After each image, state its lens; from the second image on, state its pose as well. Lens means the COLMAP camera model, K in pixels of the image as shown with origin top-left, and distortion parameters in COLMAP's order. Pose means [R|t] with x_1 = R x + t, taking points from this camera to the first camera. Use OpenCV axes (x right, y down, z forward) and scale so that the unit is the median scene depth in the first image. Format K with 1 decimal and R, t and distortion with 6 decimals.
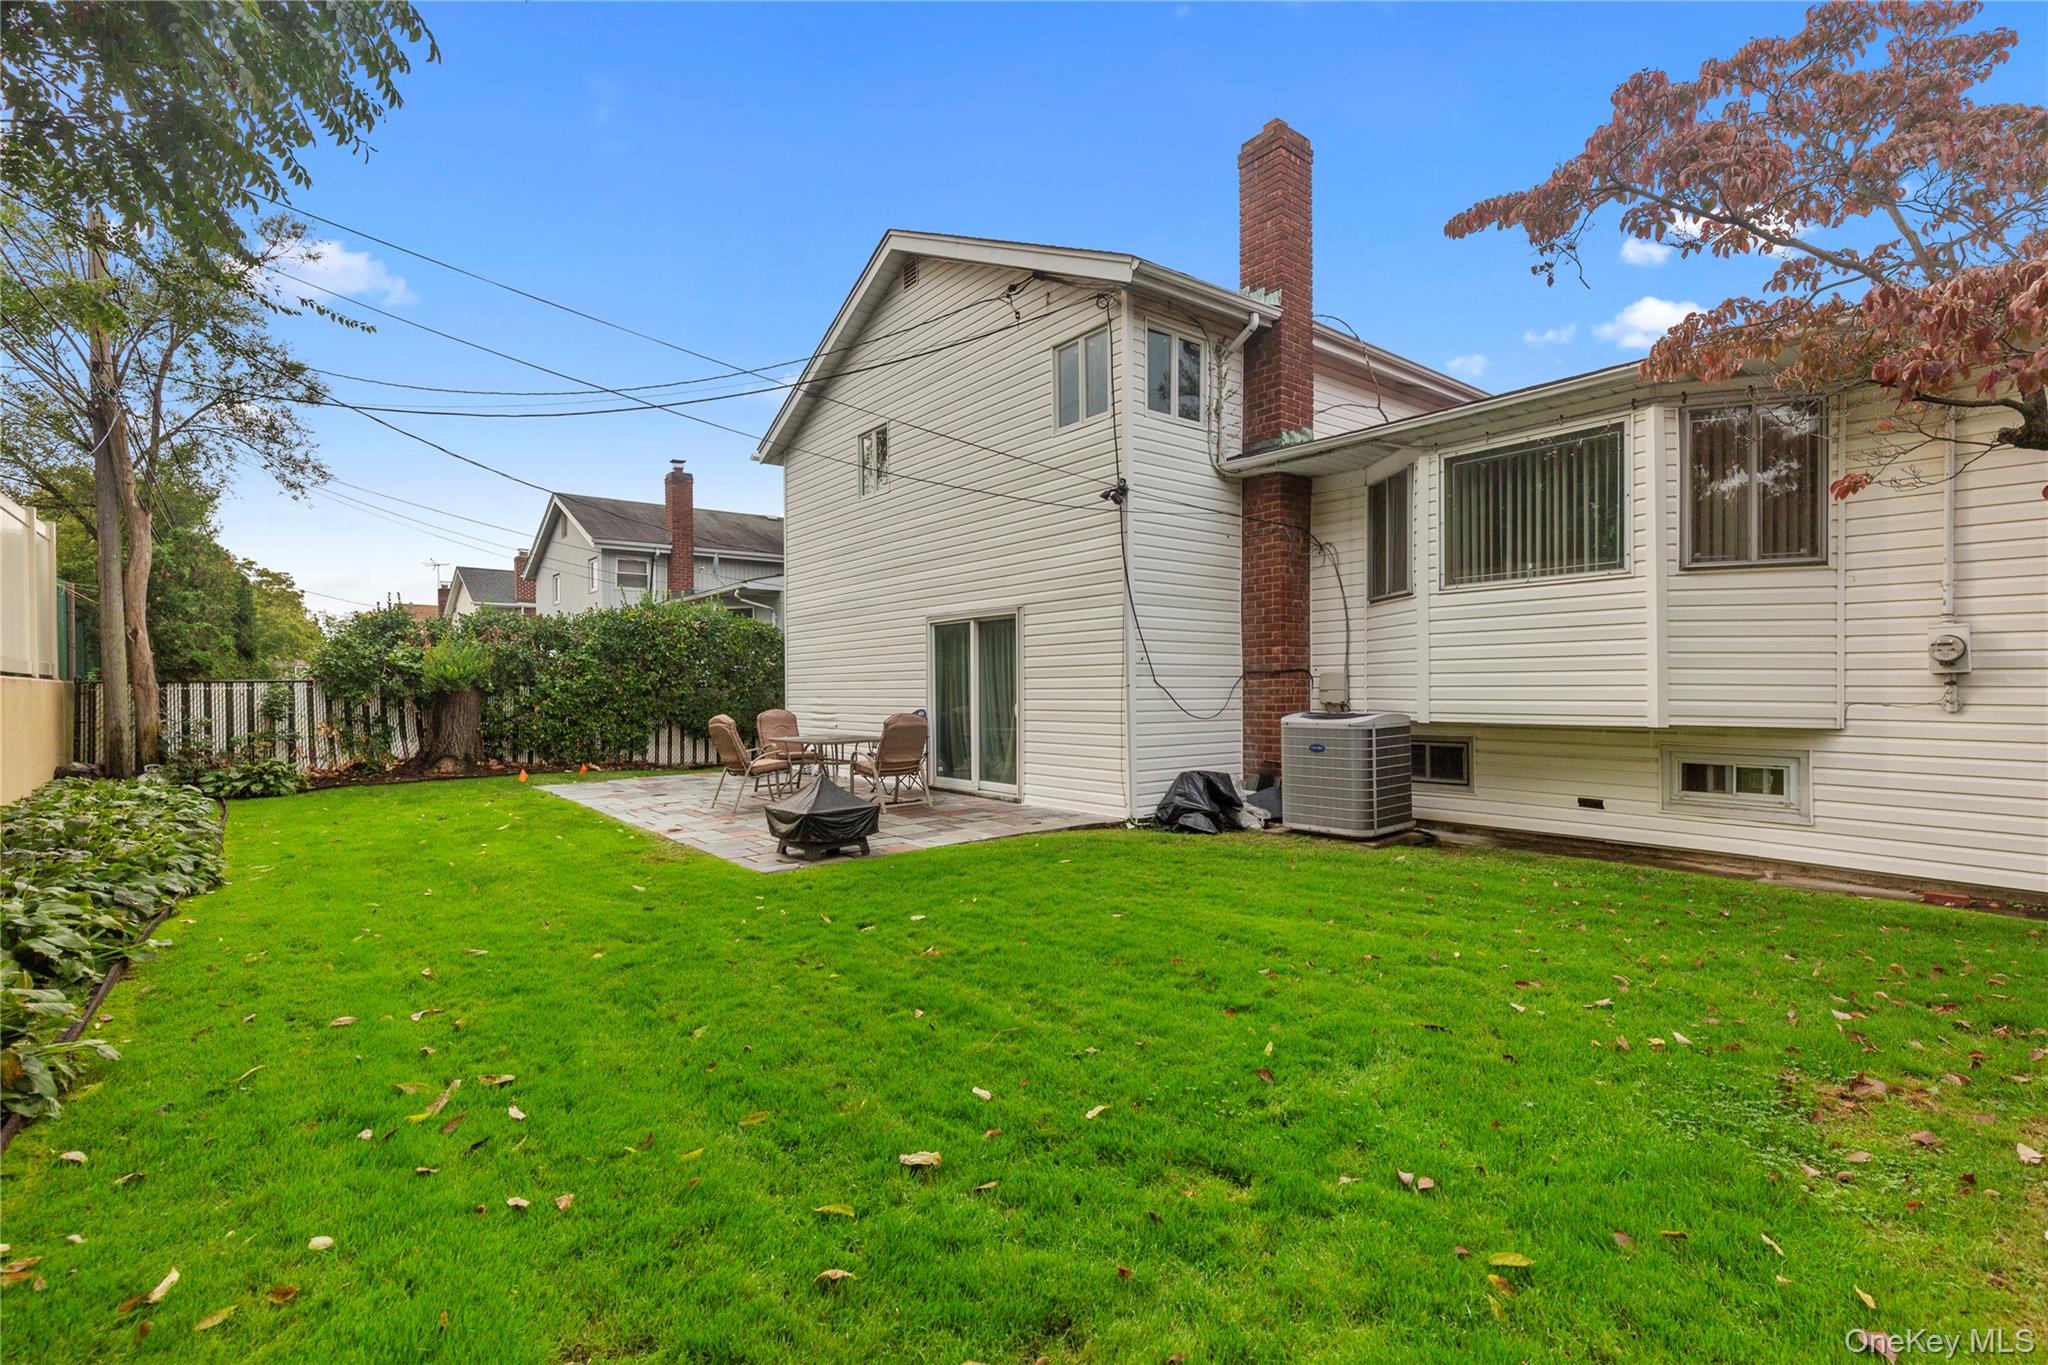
lens RADIAL K [[935.8, 0, 1027.4], [0, 935.8, 693.3], [0, 0, 1]] dist [0.002251, -0.001500]
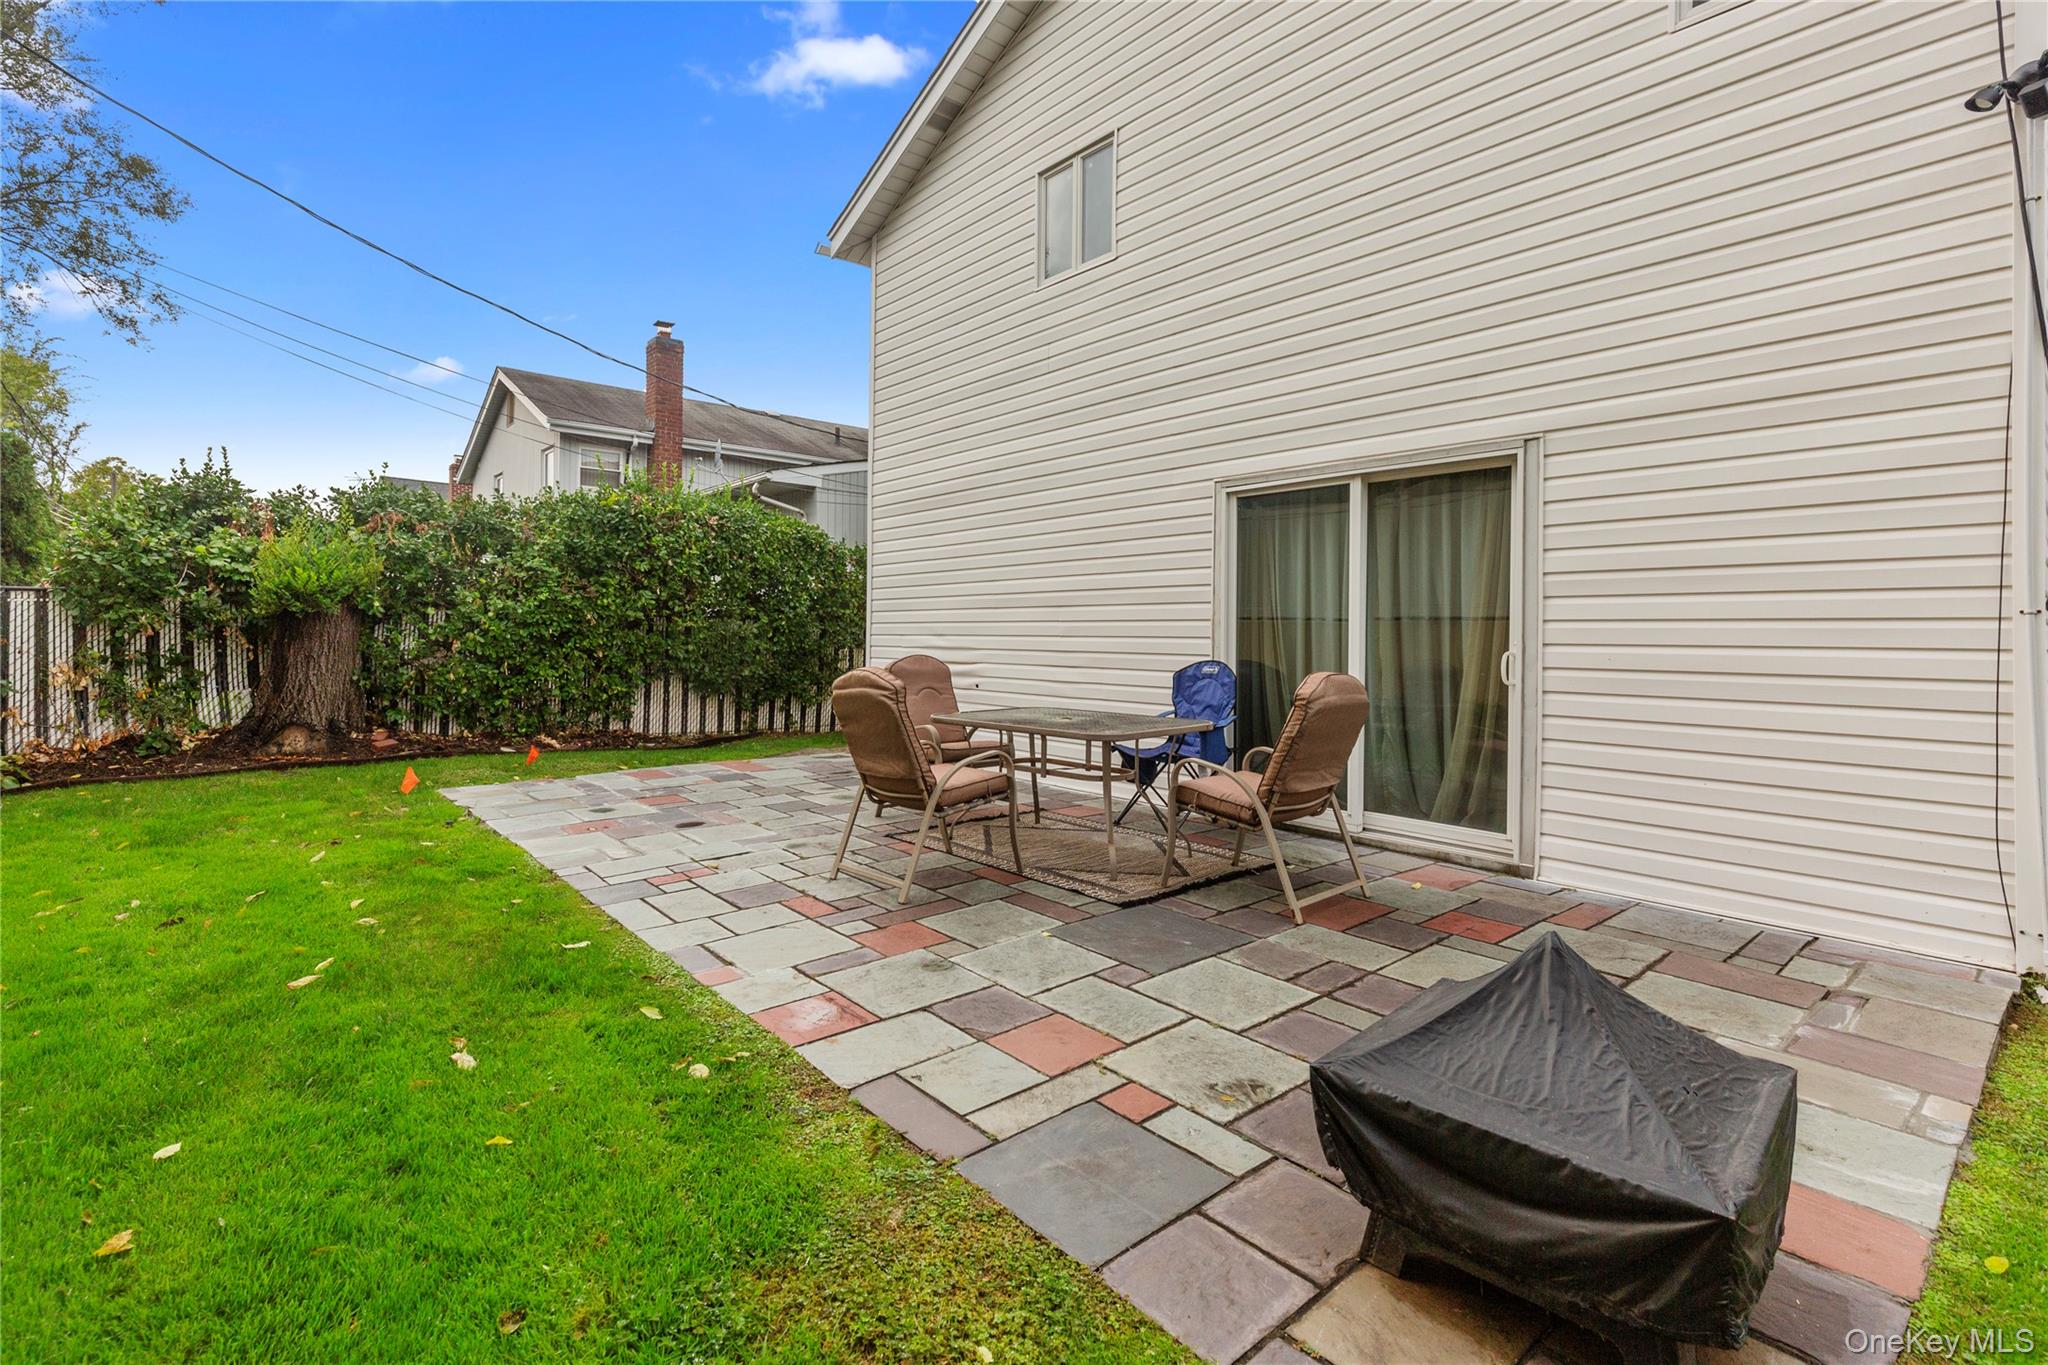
lens RADIAL K [[935.8, 0, 1003.8], [0, 935.8, 623.5], [0, 0, 1]] dist [0.002251, -0.001500]
pose [[0.999444, 0.018242, 0.027906, -0.193790], [-0.017760, 0.999690, -0.017424, 0.006383], [-0.028215, 0.016919, 0.999459, 0.398703]]
